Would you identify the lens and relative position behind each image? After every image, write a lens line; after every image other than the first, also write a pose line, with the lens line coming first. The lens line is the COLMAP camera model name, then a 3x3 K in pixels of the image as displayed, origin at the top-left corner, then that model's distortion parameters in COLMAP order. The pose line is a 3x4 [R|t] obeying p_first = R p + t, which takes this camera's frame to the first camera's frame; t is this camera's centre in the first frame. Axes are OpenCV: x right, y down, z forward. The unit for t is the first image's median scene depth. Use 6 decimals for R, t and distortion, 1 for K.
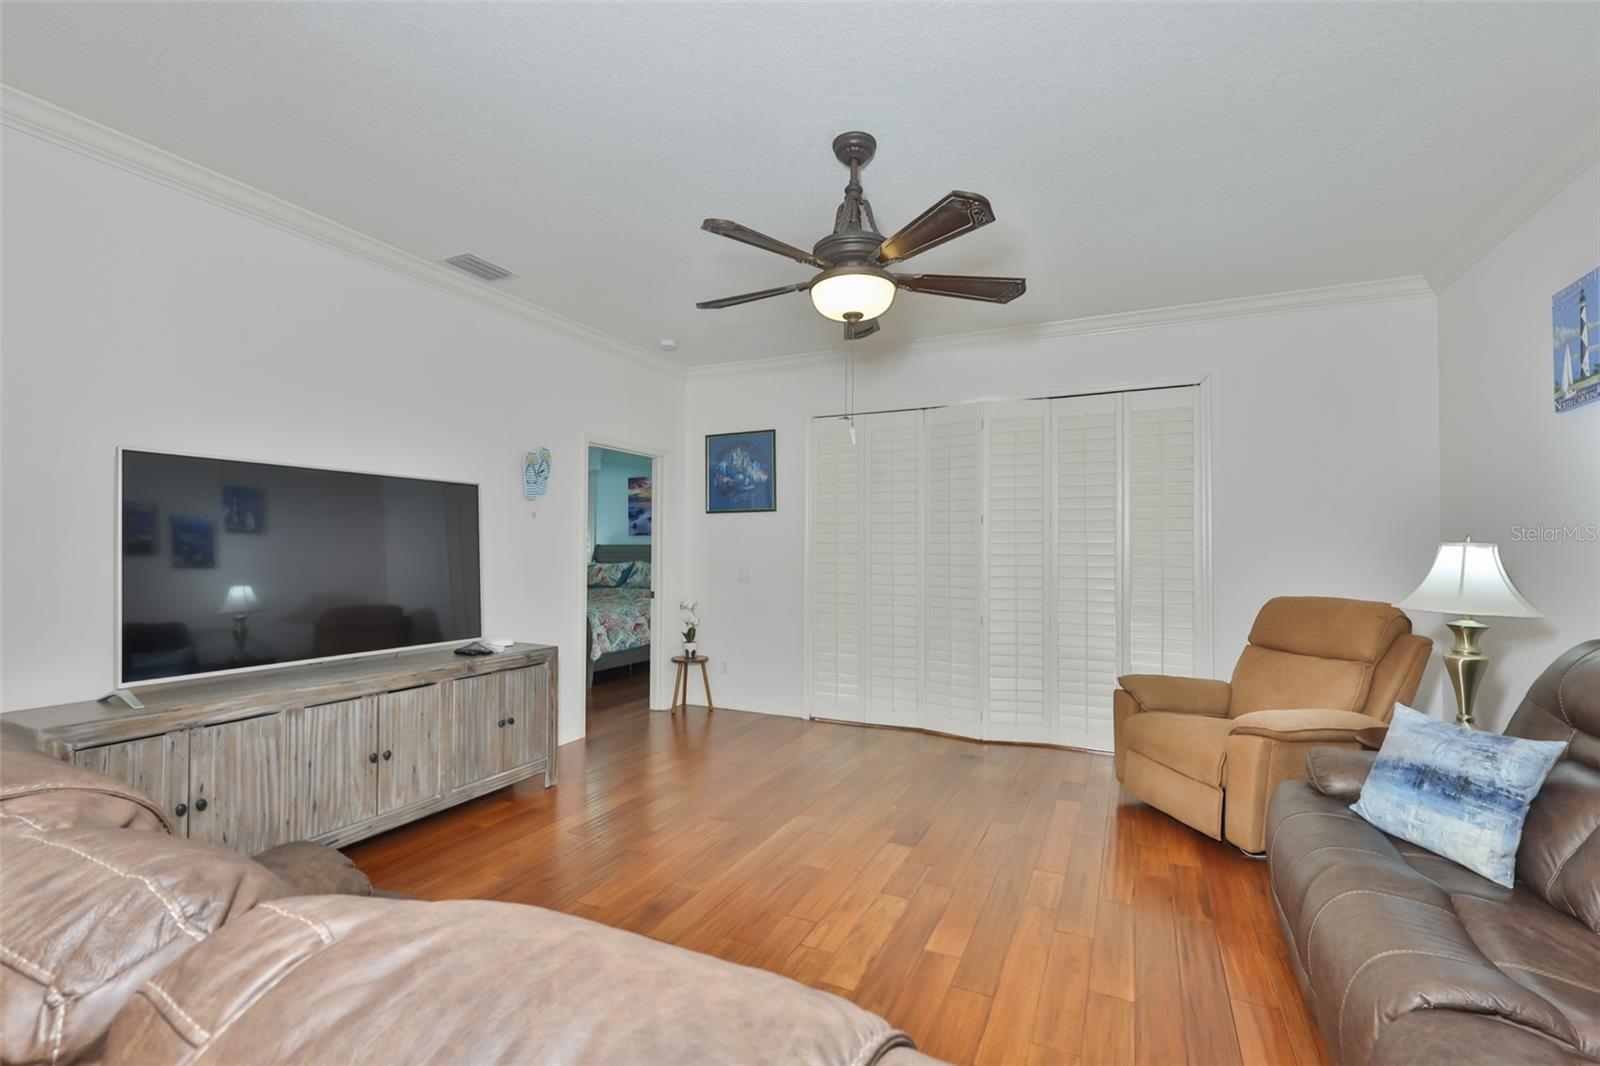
lens RADIAL K [[695.3, 0, 800.5], [0, 695.3, 545.1], [0, 0, 1]] dist [-0.000493, -0.000227]
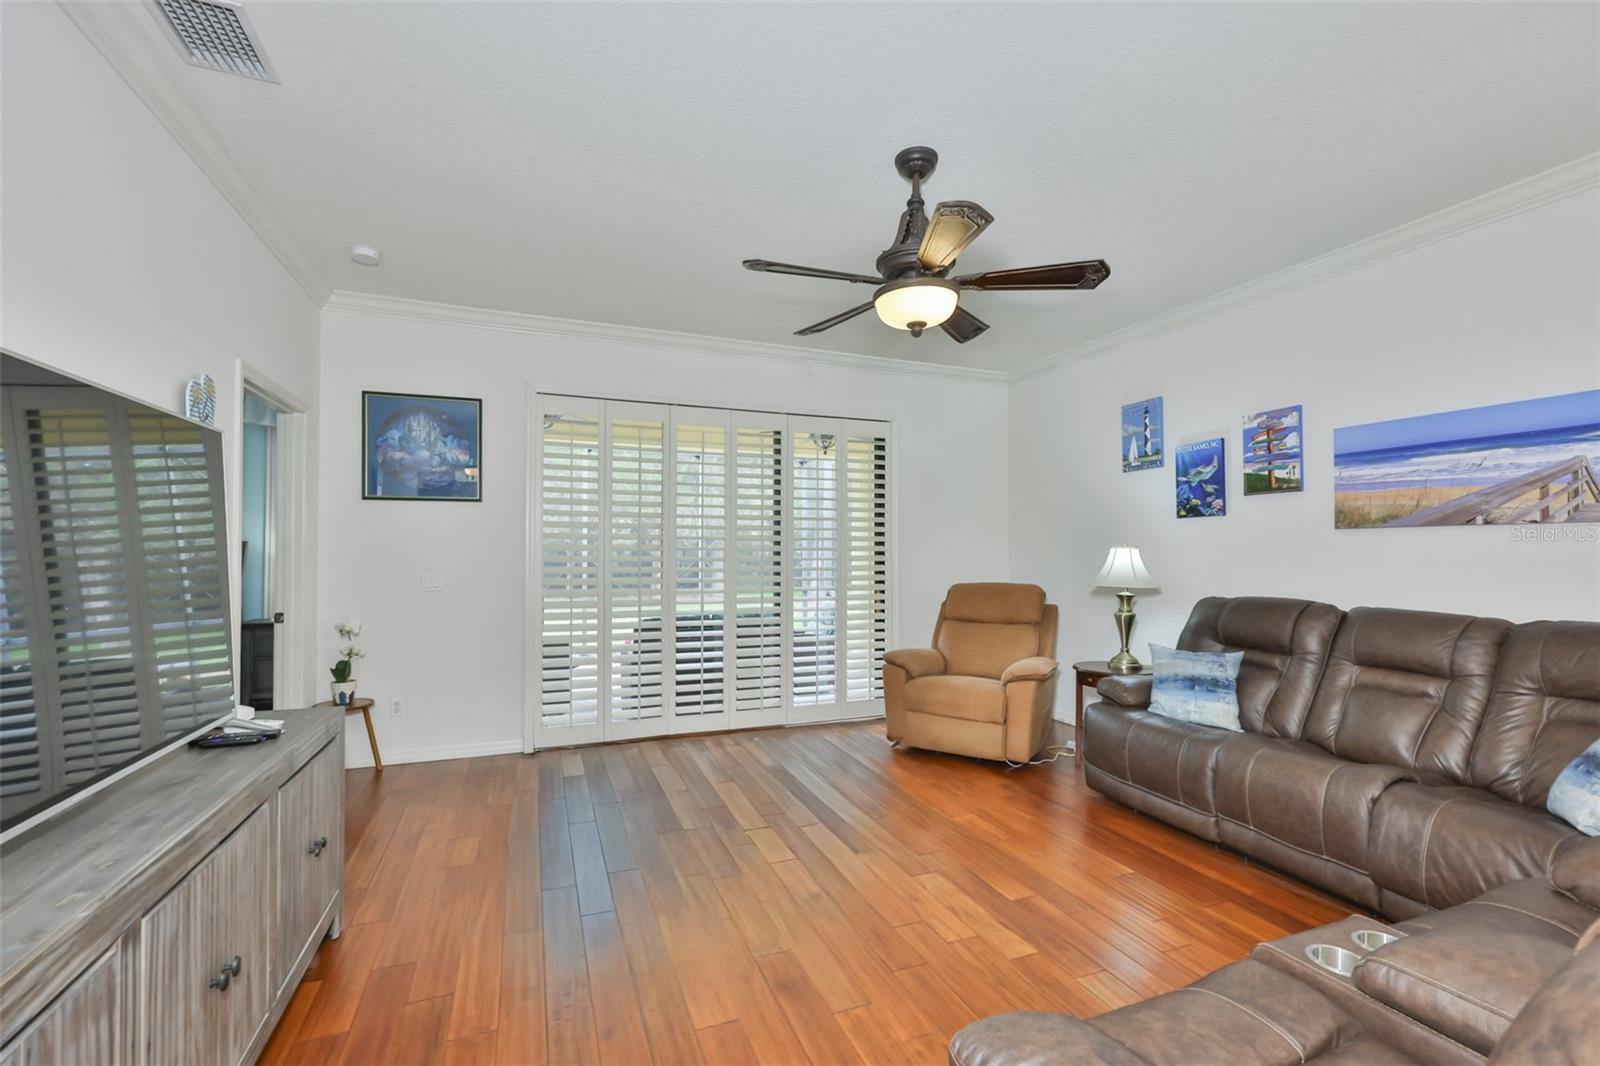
lens RADIAL K [[680.5, 0, 808.1], [0, 680.5, 541.4], [0, 0, 1]] dist [0.001558, -0.000144]
pose [[0.684336, 0.006834, 0.729135, -0.670293], [-0.004947, 0.999977, -0.004729, -0.002684], [-0.729150, -0.000371, 0.684354, 0.365982]]
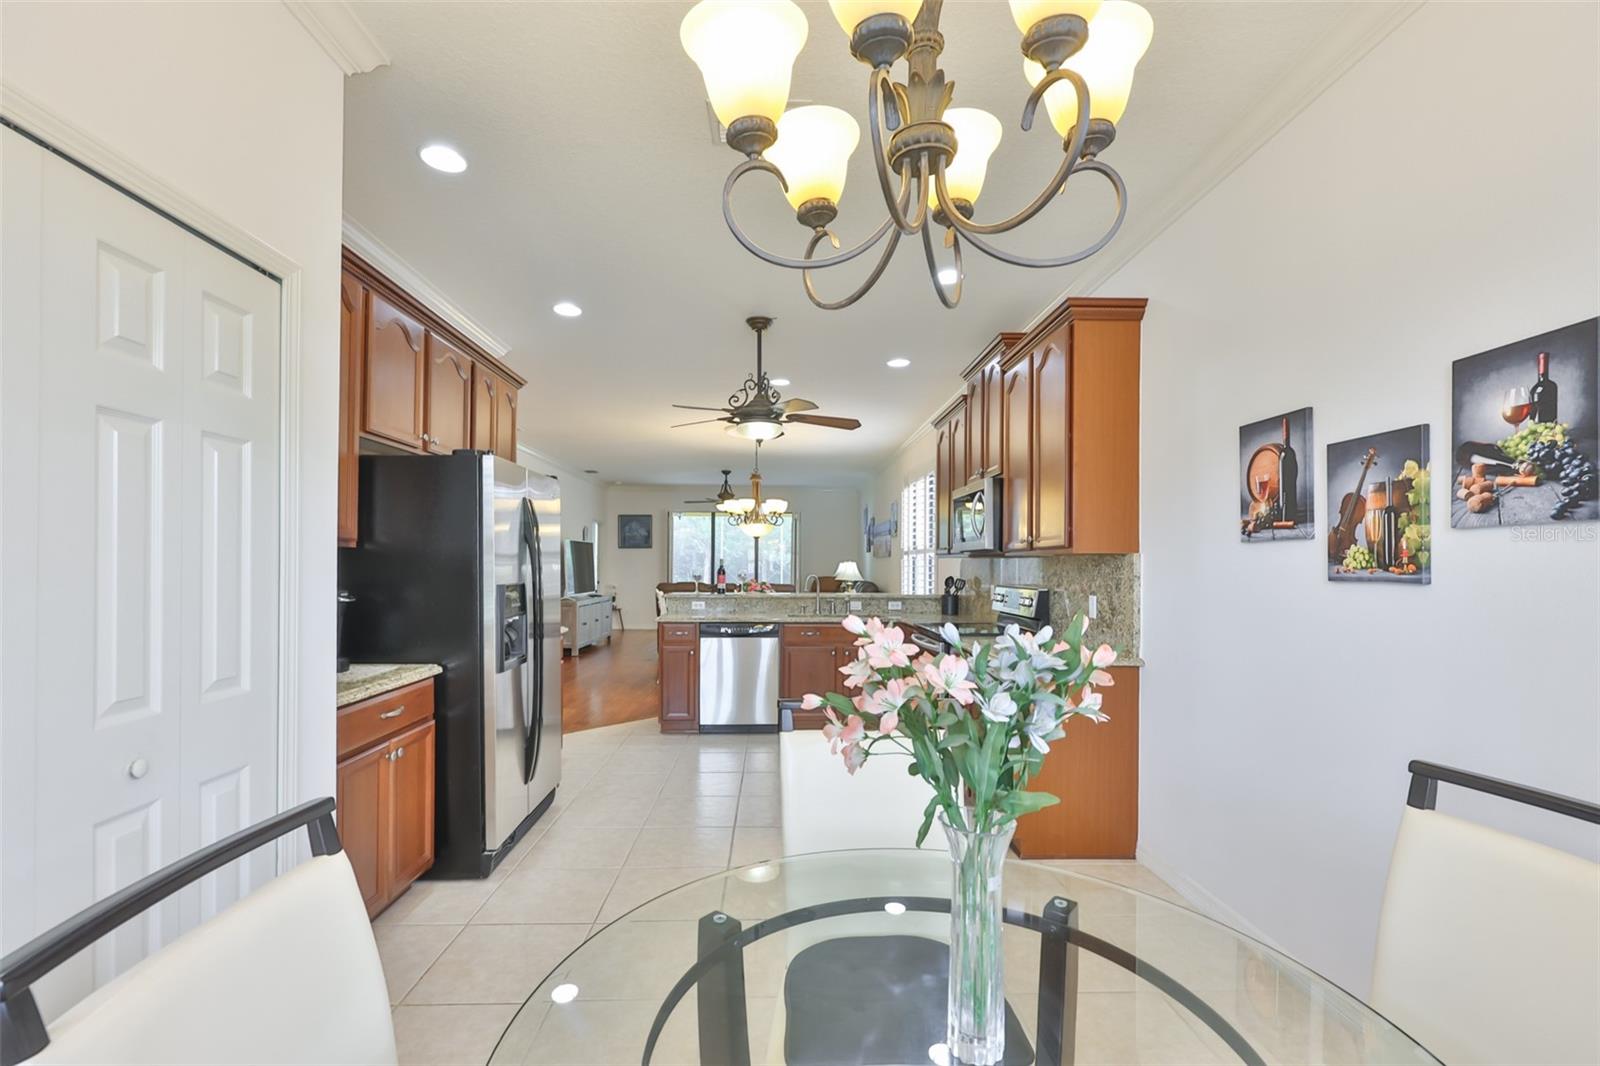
lens RADIAL K [[664.5, 0, 797.4], [0, 664.5, 539.9], [0, 0, 1]] dist [0.000752, 0.000266]
pose [[0.888487, 0.011996, 0.458745, -1.276347], [-0.000807, 0.999698, -0.024579, -0.036026], [-0.458901, 0.021469, 0.888228, -2.609659]]
